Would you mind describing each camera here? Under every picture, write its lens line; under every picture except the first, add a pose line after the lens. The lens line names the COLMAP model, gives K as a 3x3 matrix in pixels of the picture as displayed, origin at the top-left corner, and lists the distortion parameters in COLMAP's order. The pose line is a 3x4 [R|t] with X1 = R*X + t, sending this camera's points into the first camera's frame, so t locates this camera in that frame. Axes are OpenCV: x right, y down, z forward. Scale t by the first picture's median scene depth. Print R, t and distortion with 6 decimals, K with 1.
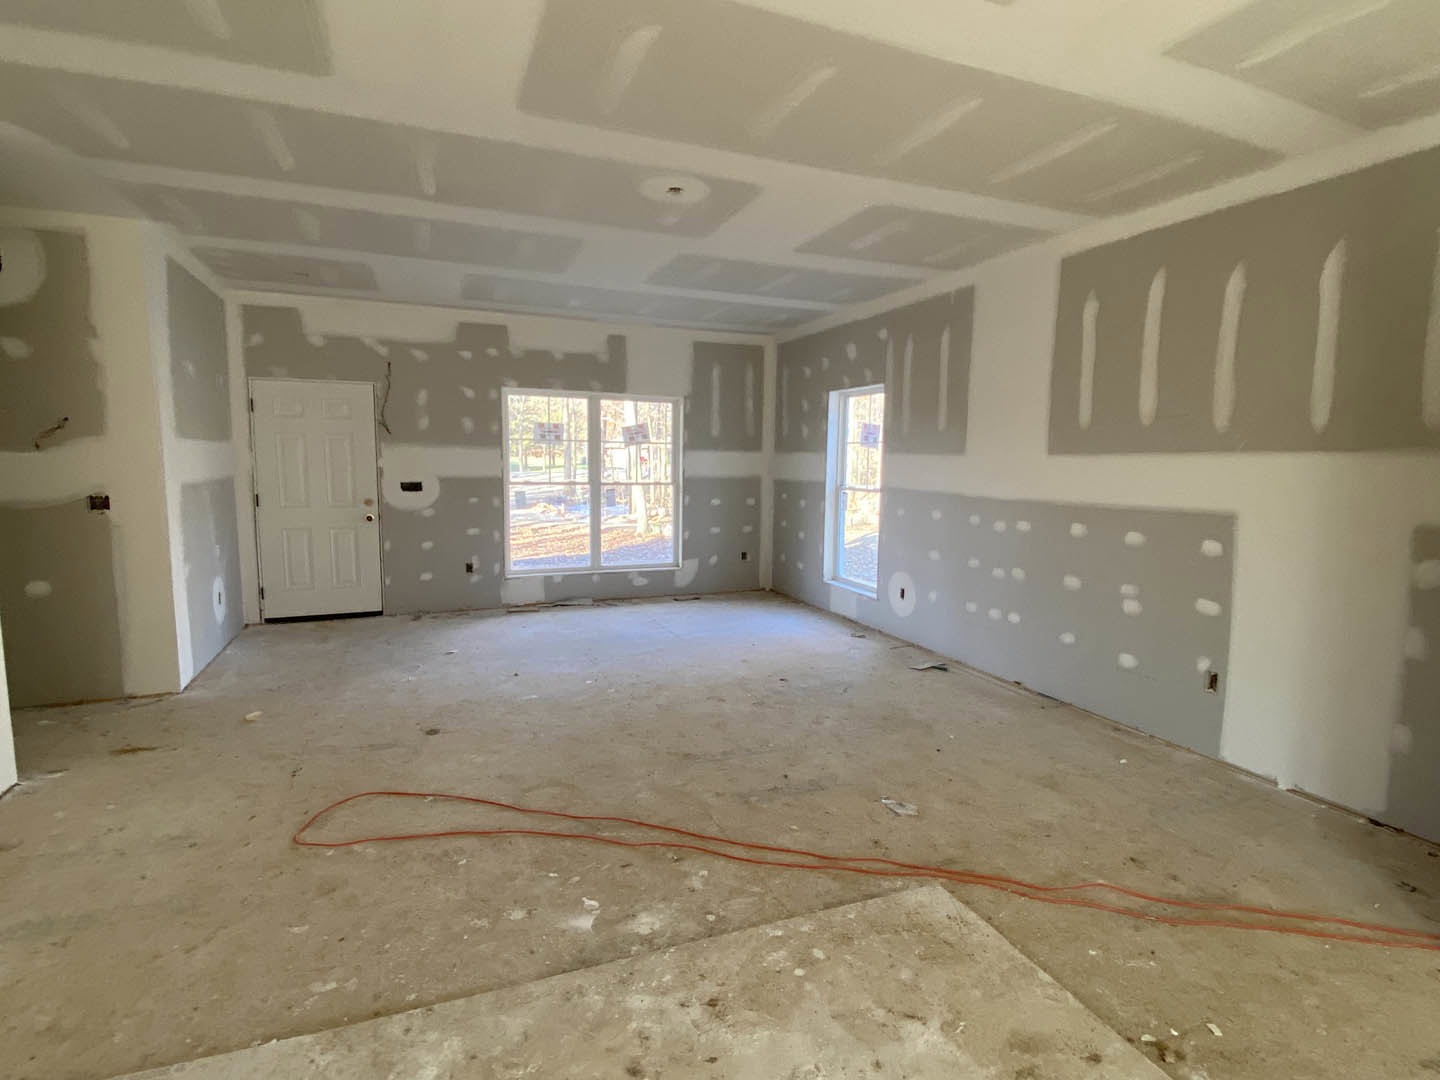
lens RADIAL K [[726.9, 0, 720.0], [0, 726.9, 540.0], [0, 0, 1]] dist [0.020567, -0.022617]
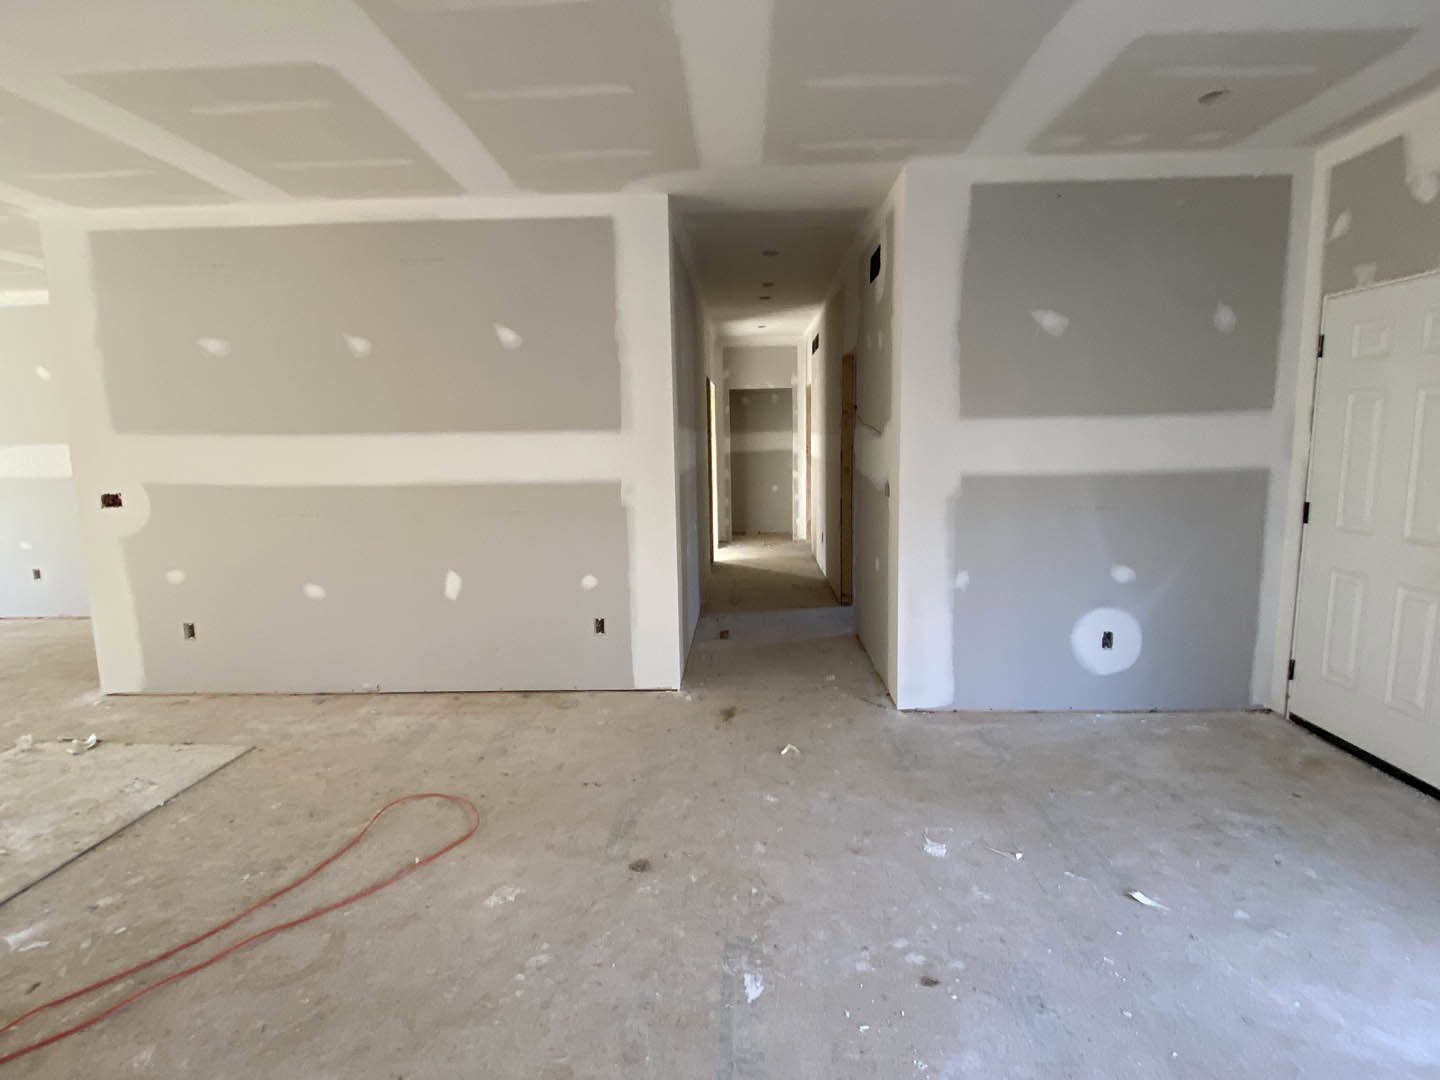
lens RADIAL K [[726.9, 0, 720.0], [0, 726.9, 540.0], [0, 0, 1]] dist [0.020567, -0.022617]
pose [[-0.416290, 0.126724, -0.900358, 0.159513], [-0.089543, 0.979712, 0.179294, -0.179729], [0.904812, 0.155258, -0.396497, 1.542331]]
